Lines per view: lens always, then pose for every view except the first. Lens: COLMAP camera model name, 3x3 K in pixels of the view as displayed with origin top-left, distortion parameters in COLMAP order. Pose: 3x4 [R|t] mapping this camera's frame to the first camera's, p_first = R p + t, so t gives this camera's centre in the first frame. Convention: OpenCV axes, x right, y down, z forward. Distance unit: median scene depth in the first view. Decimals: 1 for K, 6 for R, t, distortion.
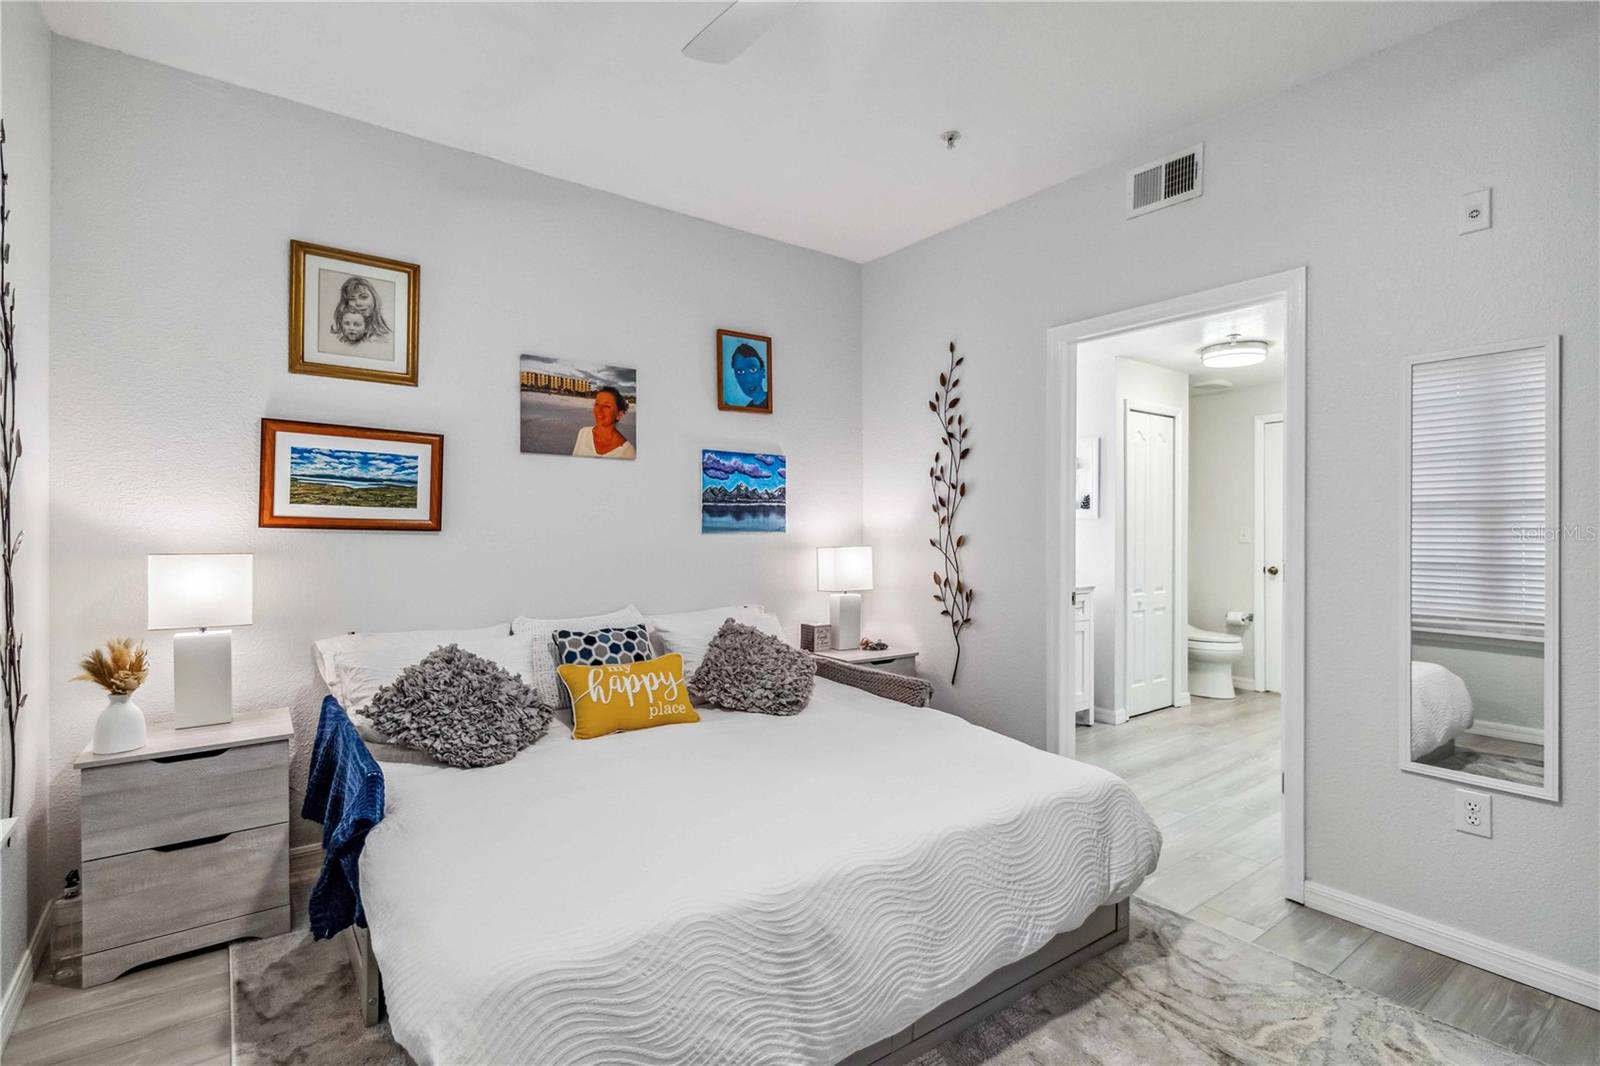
lens RADIAL K [[746.7, 0, 791.5], [0, 746.7, 532.3], [0, 0, 1]] dist [0.000613, 0.000510]
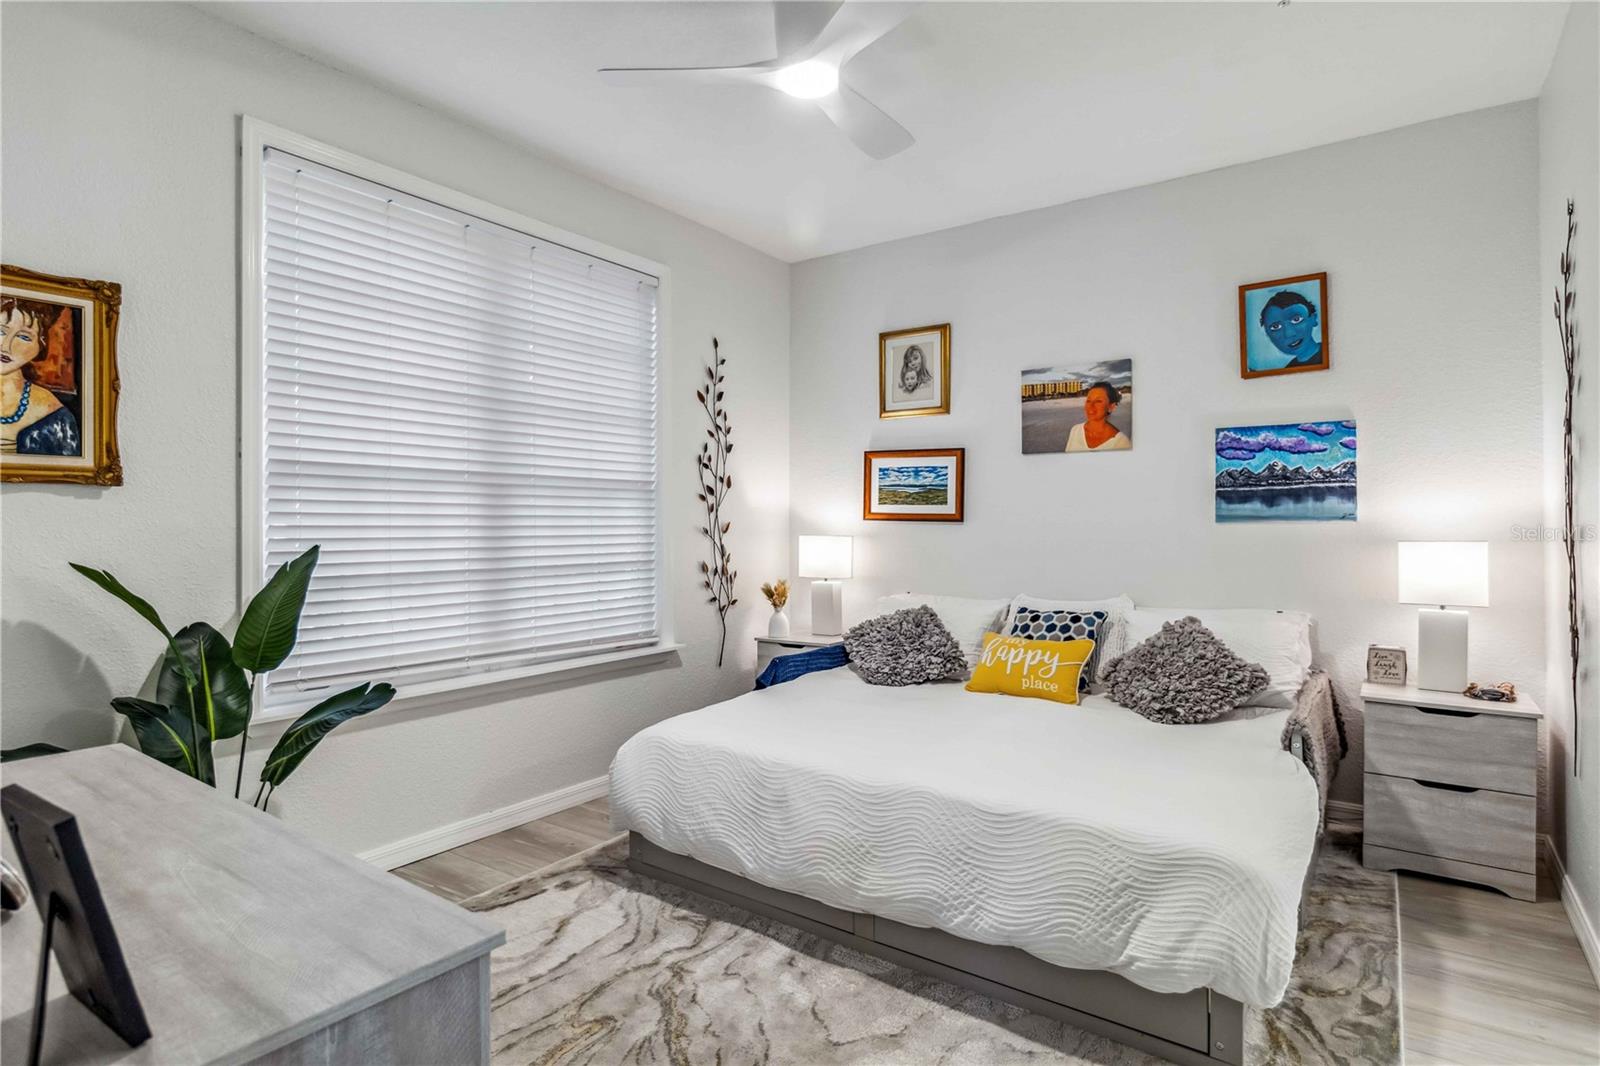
lens RADIAL K [[834.4, 0, 807.7], [0, 834.4, 527.4], [0, 0, 1]] dist [0.004309, -0.000238]
pose [[0.328525, 0.002340, -0.944492, 0.645444], [0.003835, 0.999985, 0.003811, 0.001360], [0.944487, -0.004874, 0.328512, 0.207518]]
